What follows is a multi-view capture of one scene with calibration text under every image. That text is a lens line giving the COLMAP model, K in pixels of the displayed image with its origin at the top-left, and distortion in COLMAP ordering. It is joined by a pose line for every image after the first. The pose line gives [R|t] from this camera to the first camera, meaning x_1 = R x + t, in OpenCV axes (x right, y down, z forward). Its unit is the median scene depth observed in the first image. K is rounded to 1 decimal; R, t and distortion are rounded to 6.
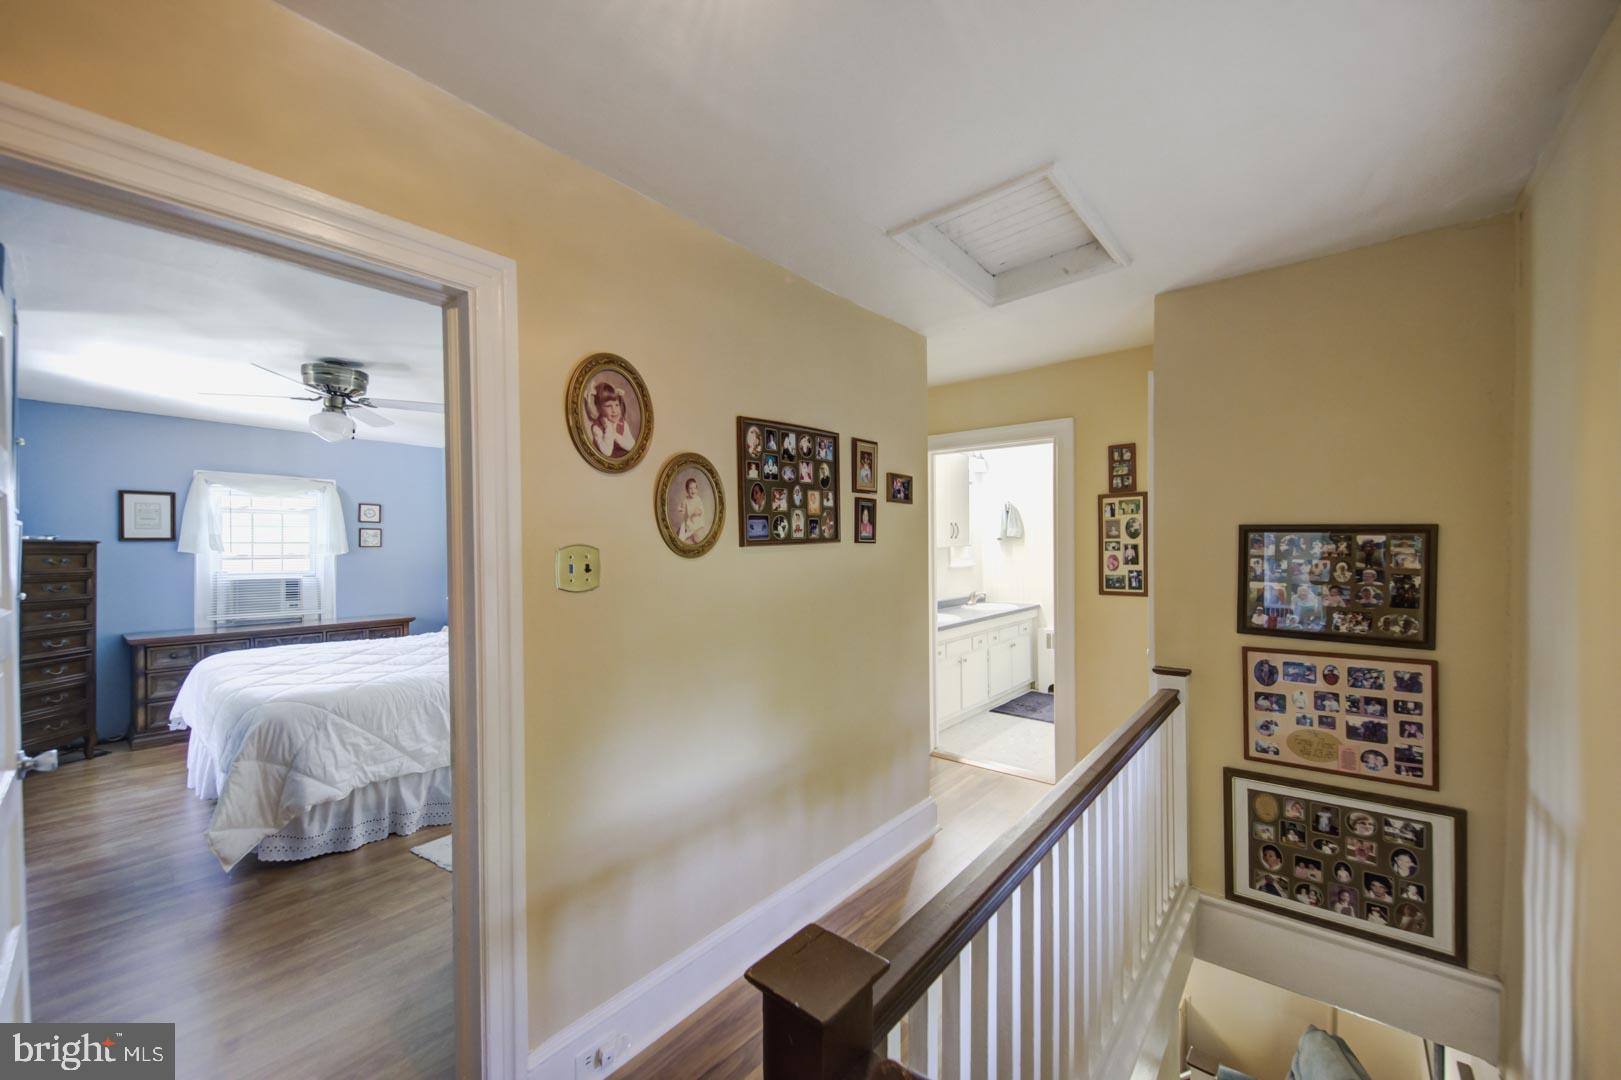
lens RADIAL K [[606.8, 0, 815.4], [0, 606.8, 547.0], [0, 0, 1]] dist [-0.010346, -0.000587]
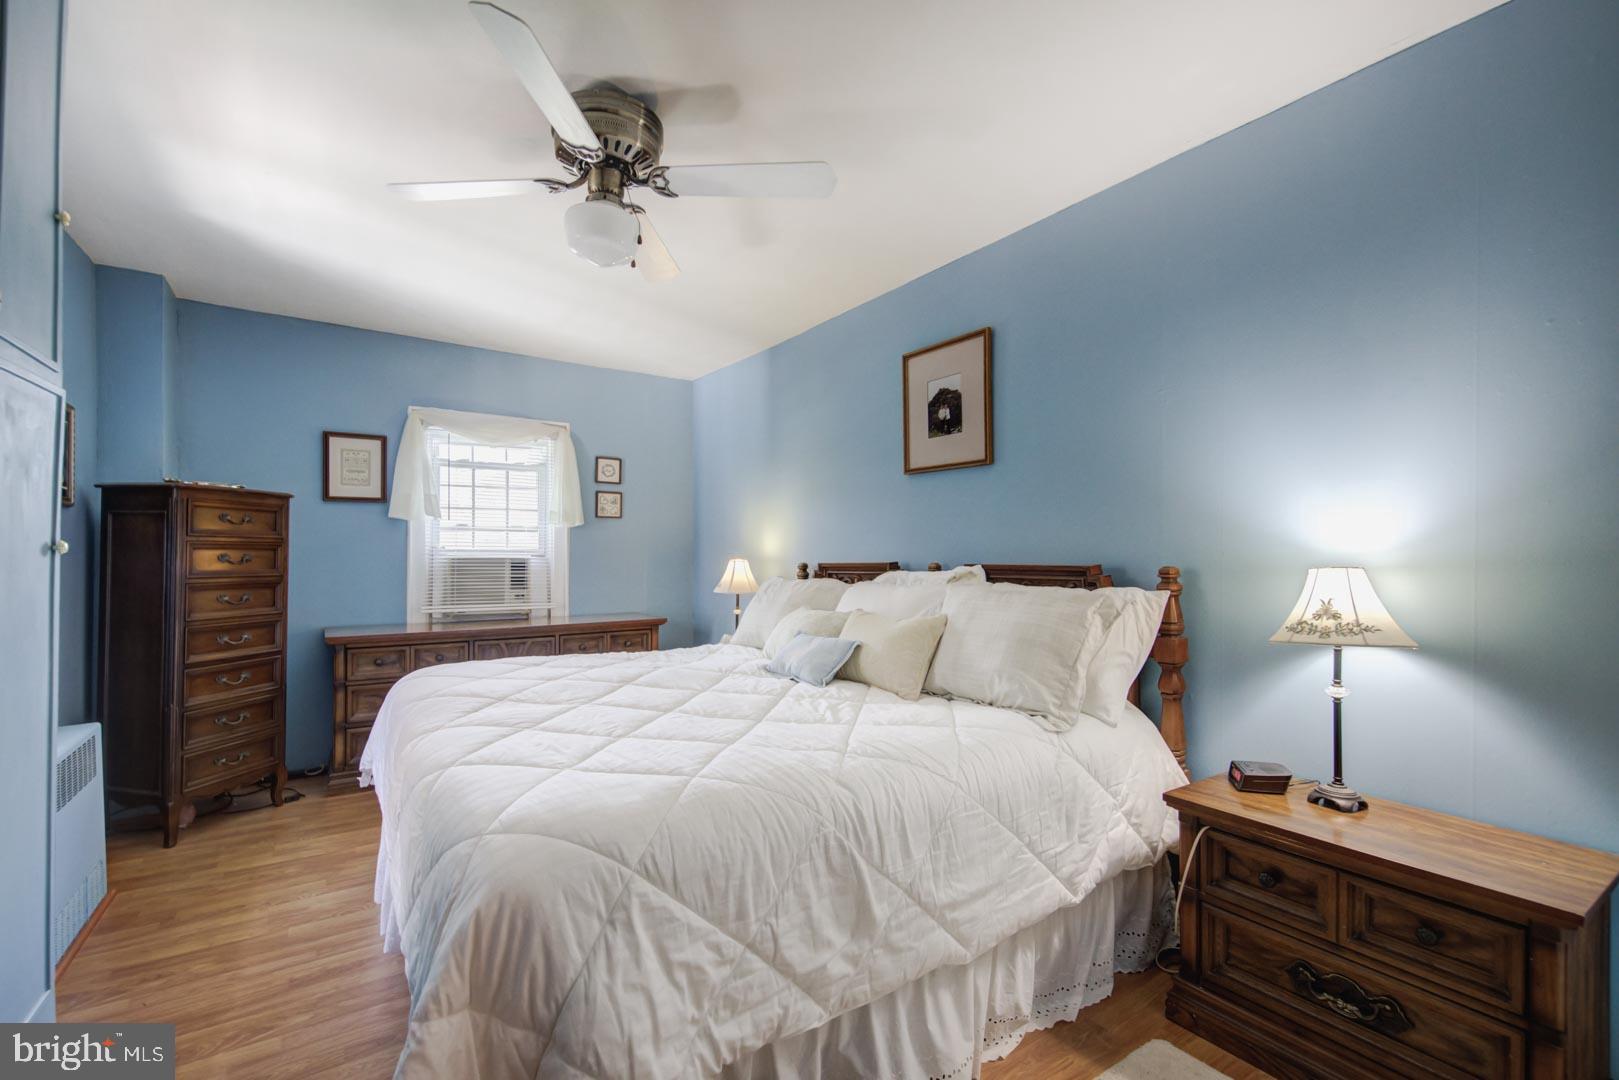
lens RADIAL K [[694.1, 0, 795.0], [0, 694.1, 548.7], [0, 0, 1]] dist [0.003467, 0.000265]
pose [[0.948500, 0.006027, -0.316719, -0.357089], [-0.006447, 0.999979, -0.000277, 0.047106], [0.316711, 0.002305, 0.948519, 0.386197]]
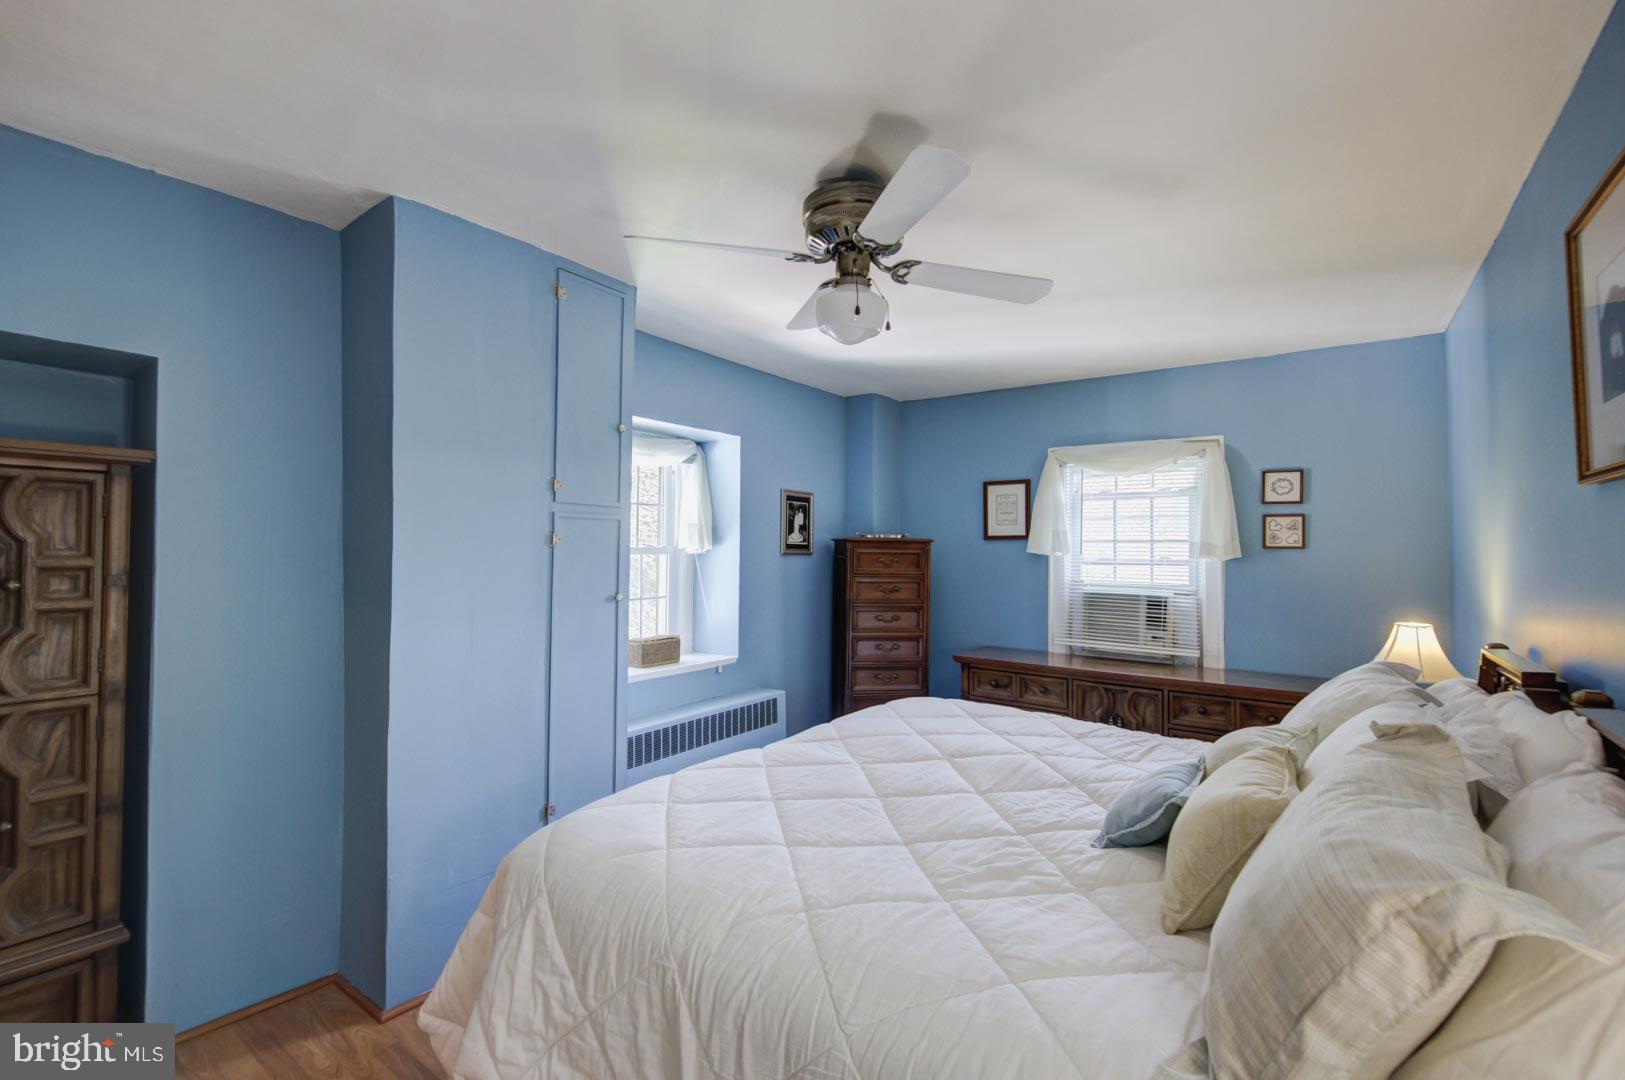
lens RADIAL K [[696.7, 0, 800.6], [0, 696.7, 541.6], [0, 0, 1]] dist [0.003467, 0.000265]
pose [[0.027814, -0.005955, -0.999595, -0.154959], [-0.007192, 0.999955, -0.006158, 0.001306], [0.999587, 0.007360, 0.027770, 0.725672]]
